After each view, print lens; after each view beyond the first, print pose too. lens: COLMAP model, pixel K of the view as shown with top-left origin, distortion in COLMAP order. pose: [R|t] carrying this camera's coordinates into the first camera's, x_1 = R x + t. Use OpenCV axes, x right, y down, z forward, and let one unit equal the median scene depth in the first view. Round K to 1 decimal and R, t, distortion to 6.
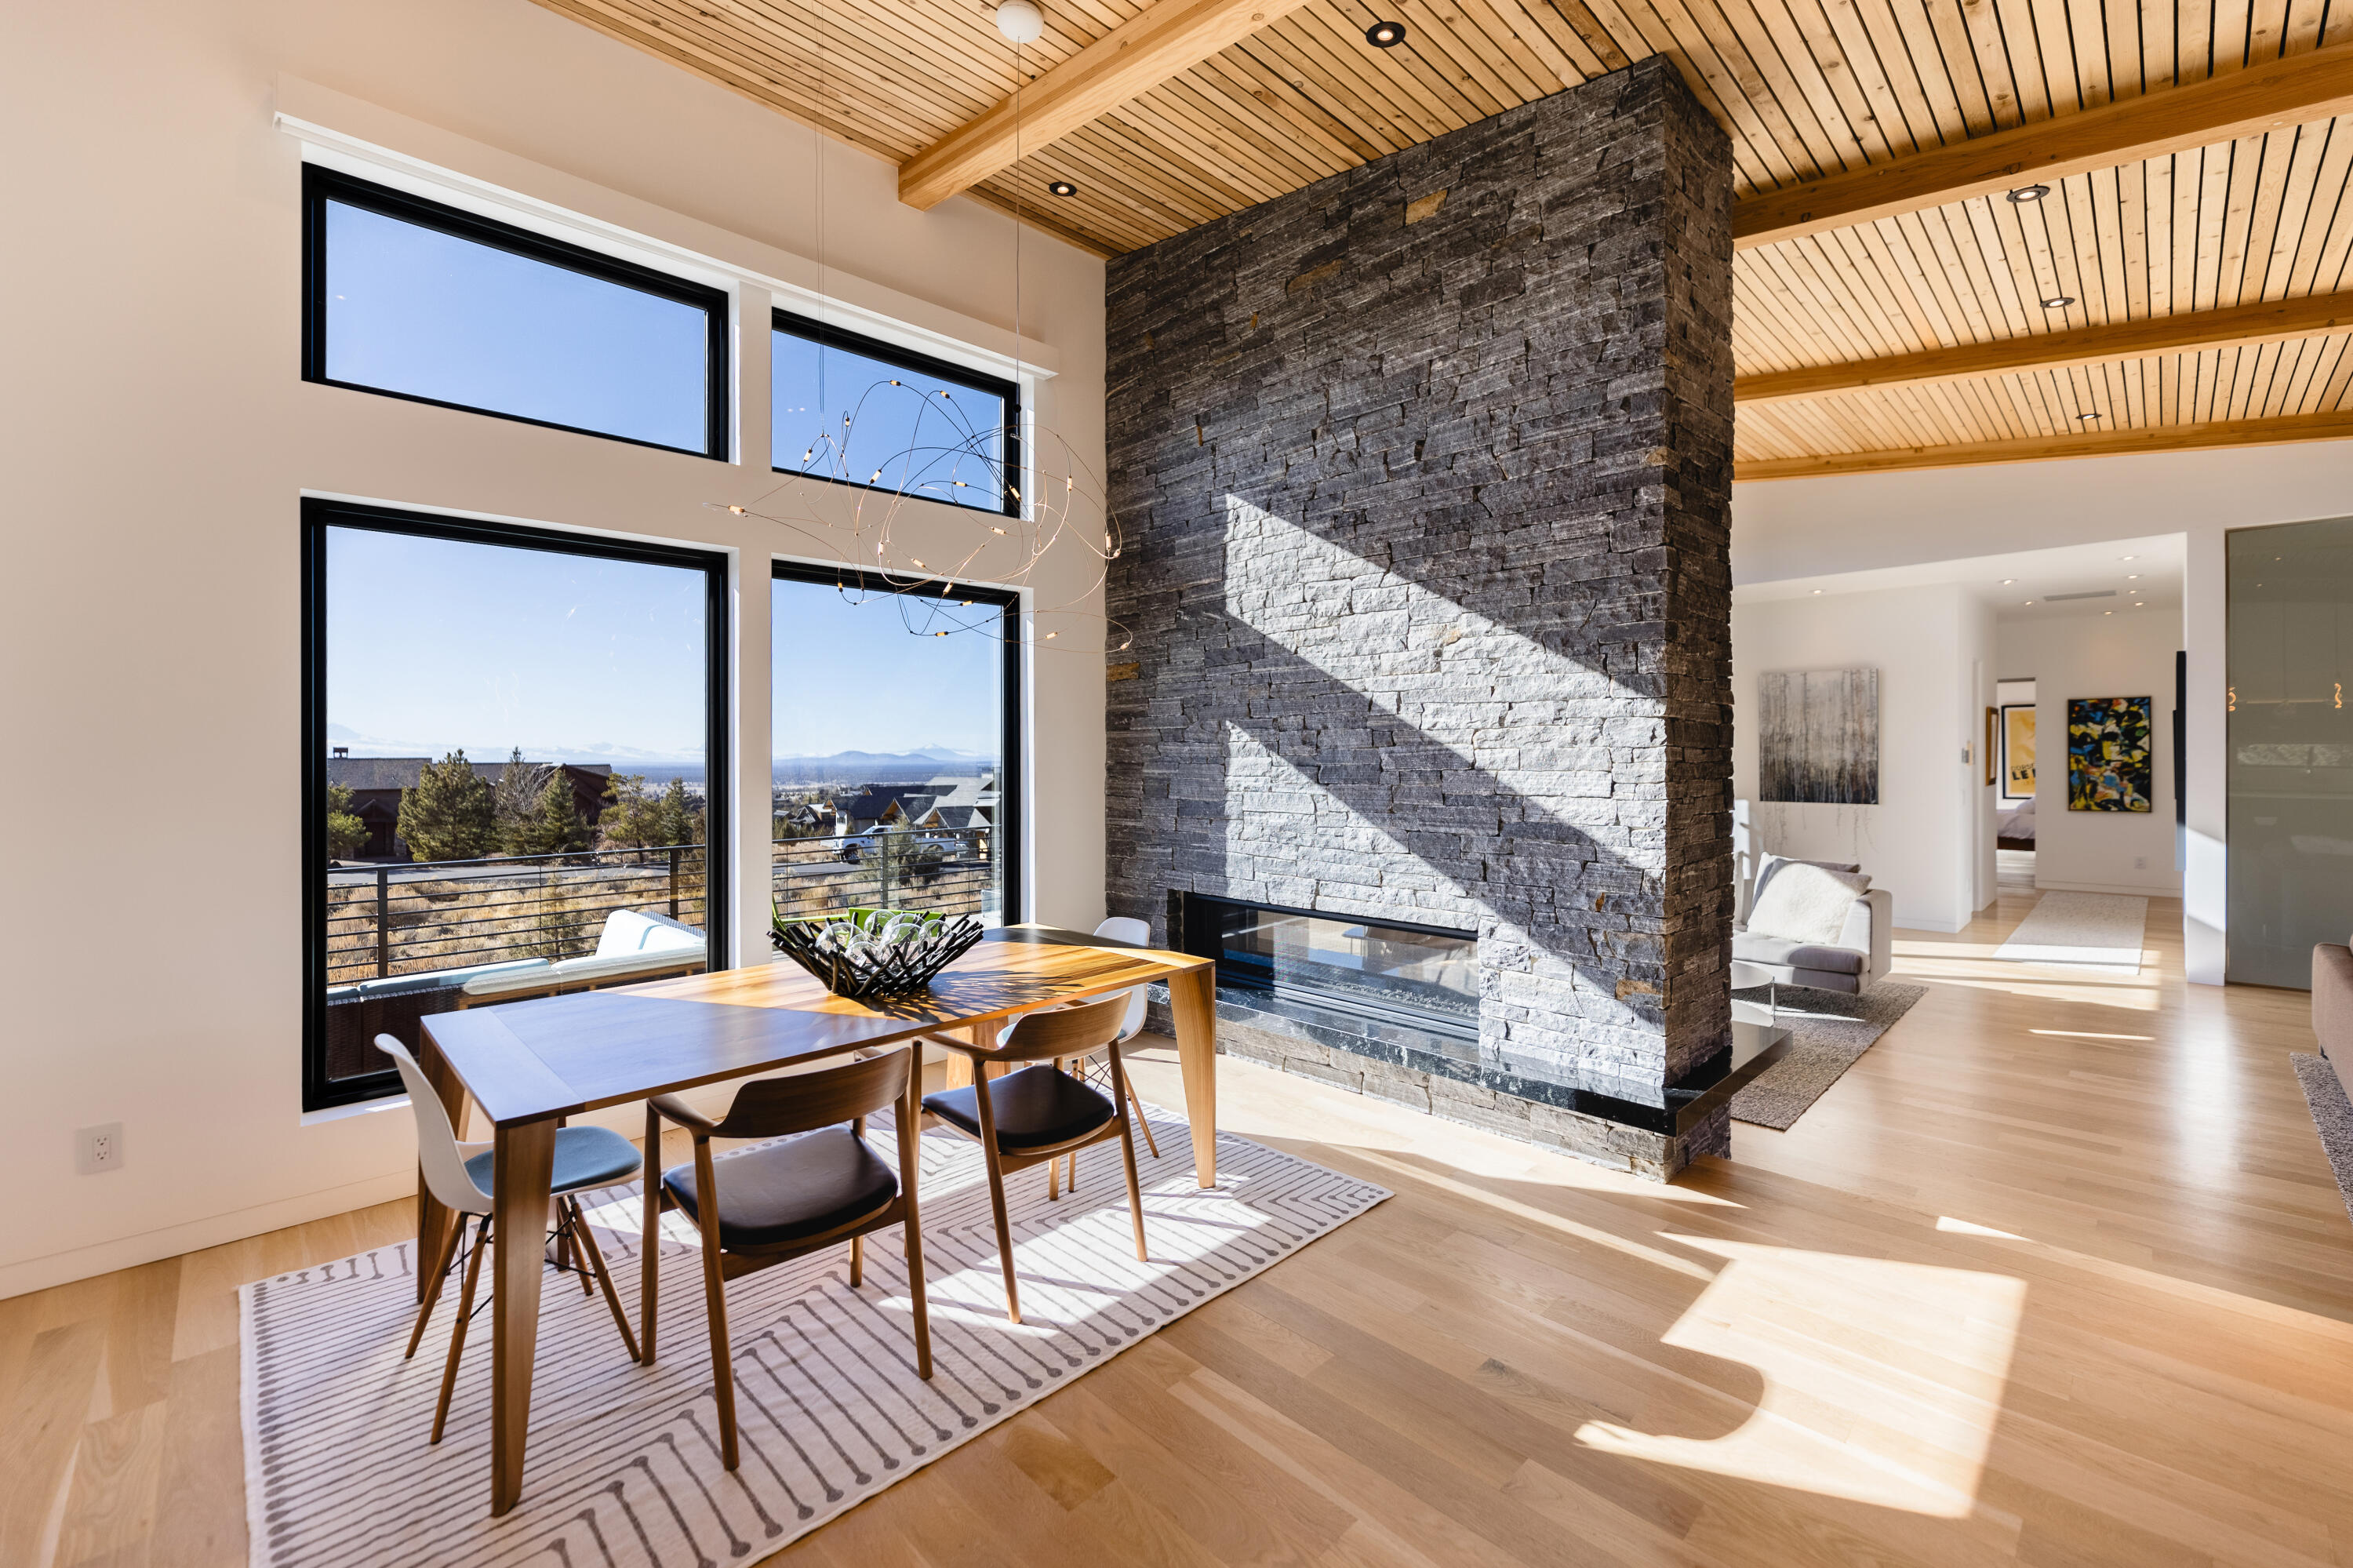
lens RADIAL K [[971.0, 0, 1172.7], [0, 971.0, 769.3], [0, 0, 1]] dist [0.001983, 0.000259]
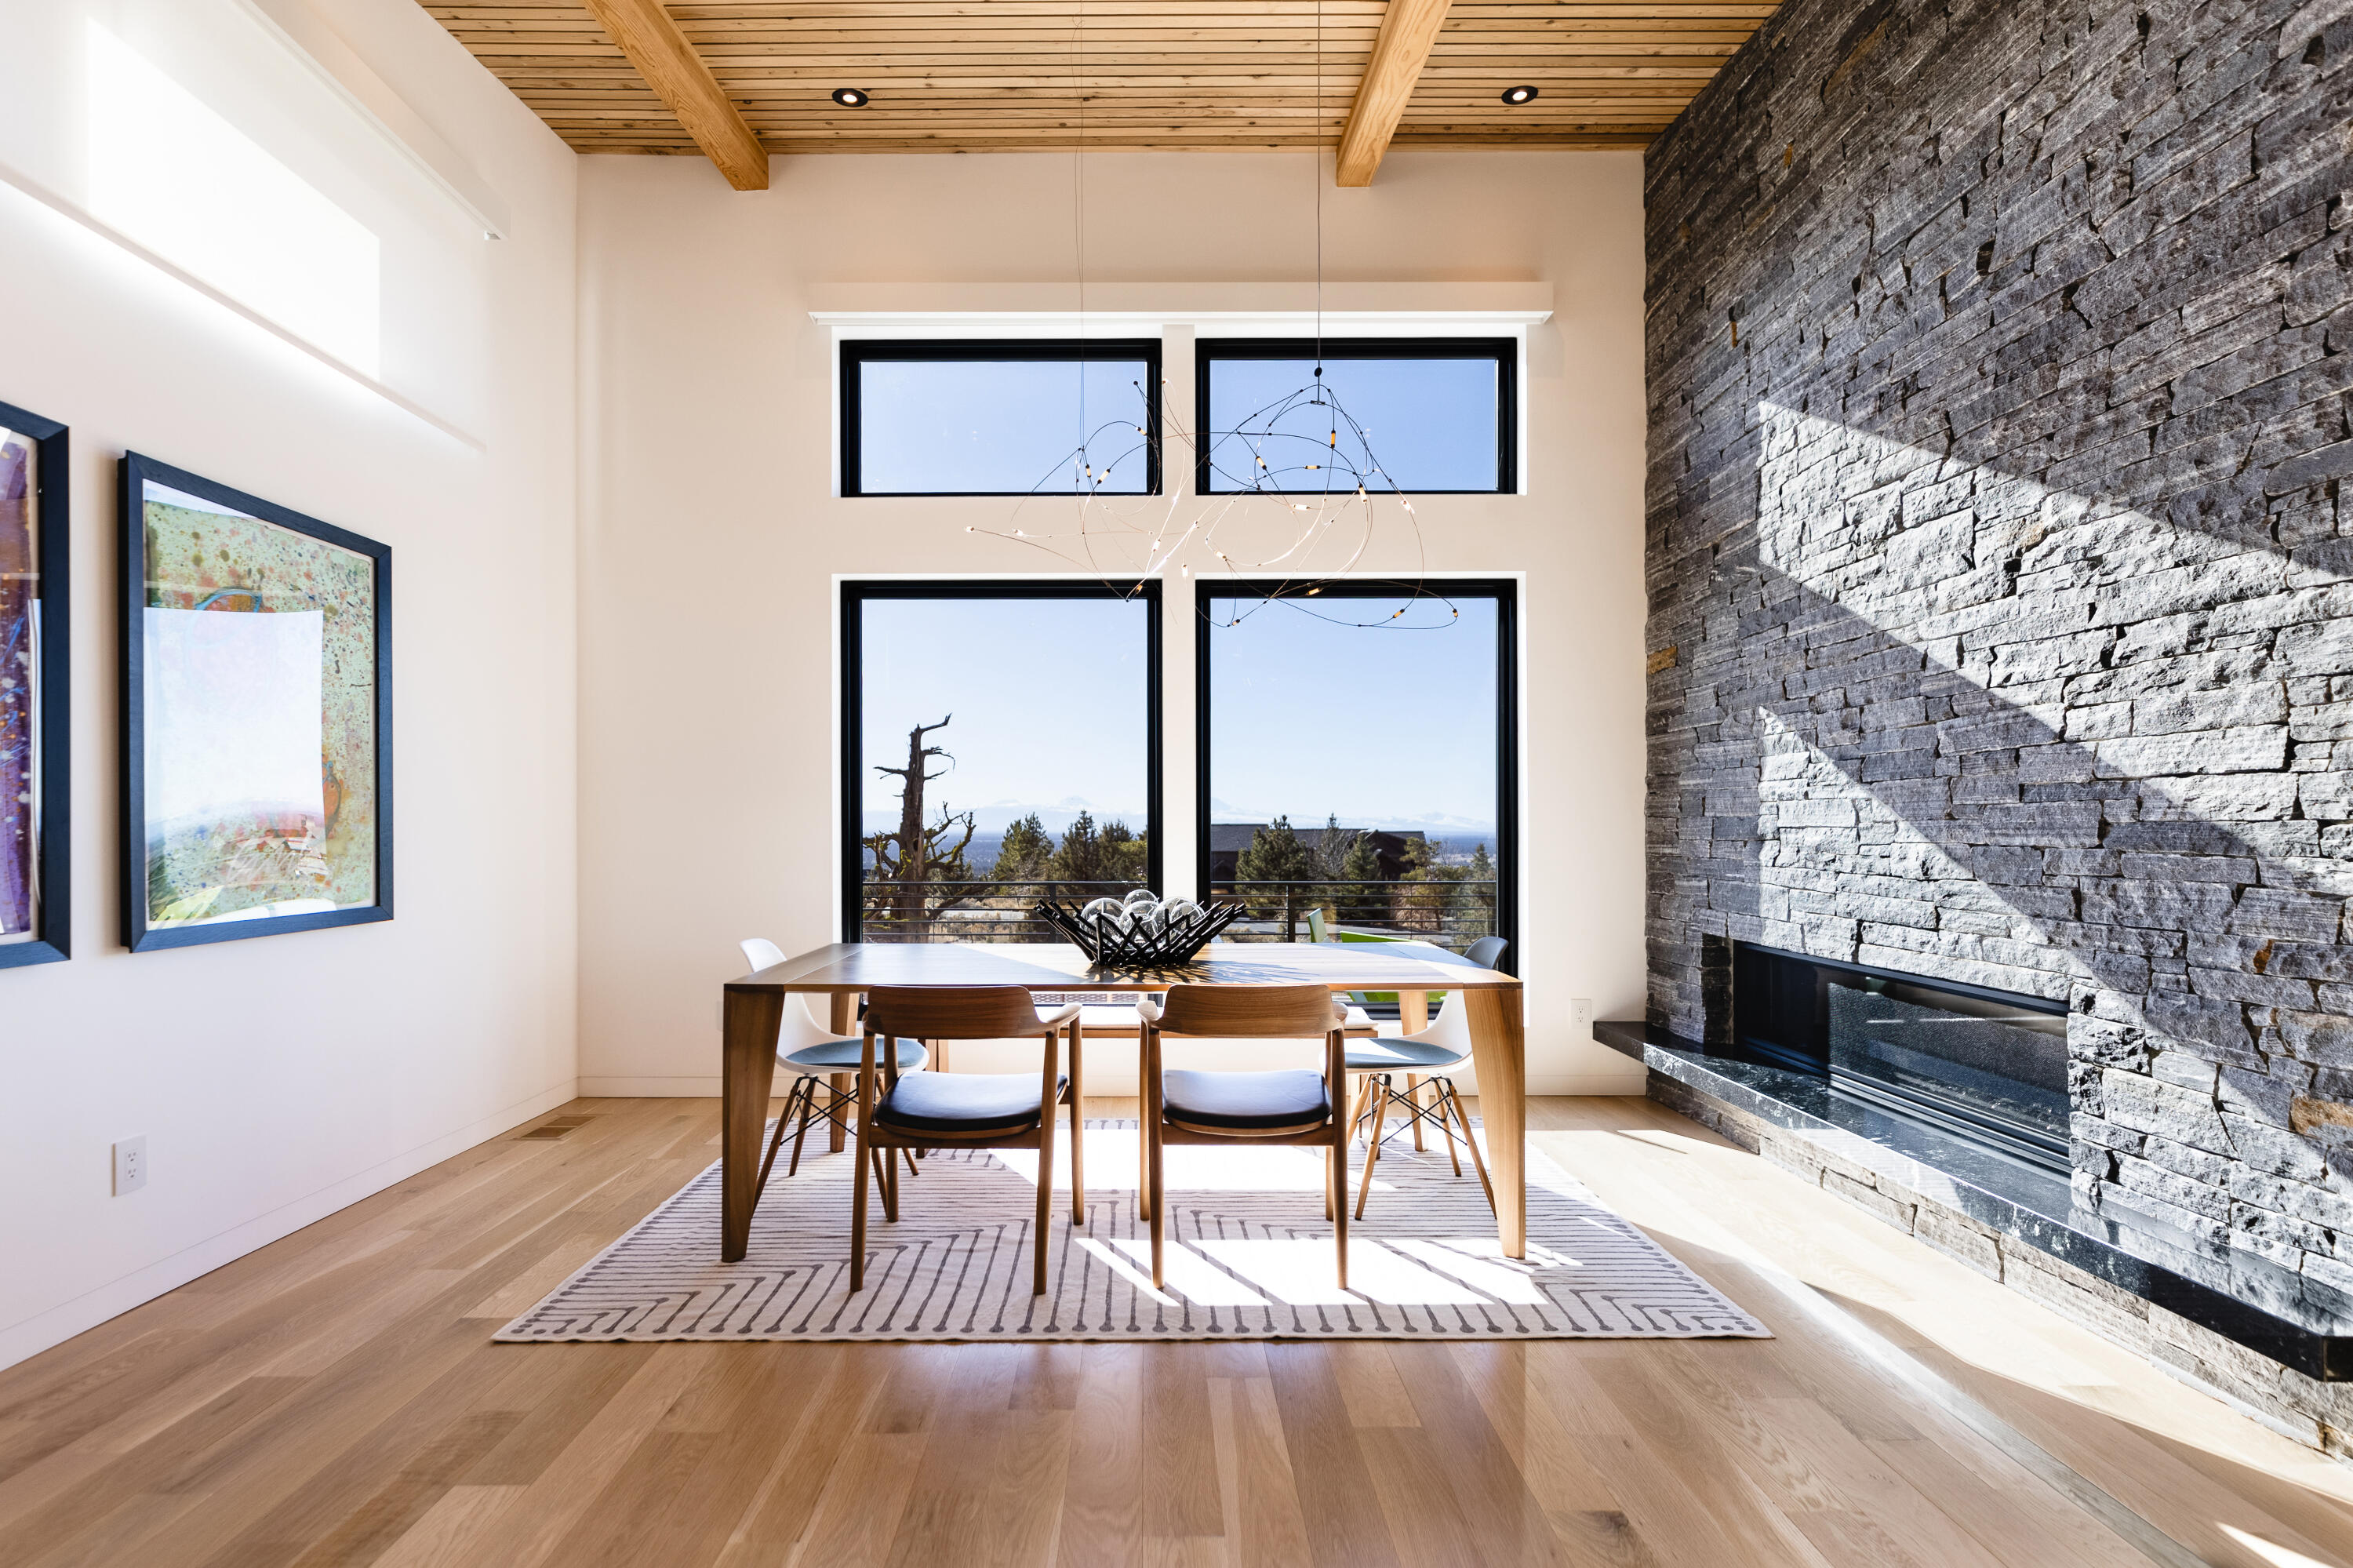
lens RADIAL K [[1110.6, 0, 1214.1], [0, 1110.6, 838.7], [0, 0, 1]] dist [0.003060, -0.000134]
pose [[0.749439, -0.001488, -0.662072, 0.341138], [0.001660, 0.999999, -0.000368, 0.056158], [0.662072, -0.000823, 0.749440, 0.095026]]
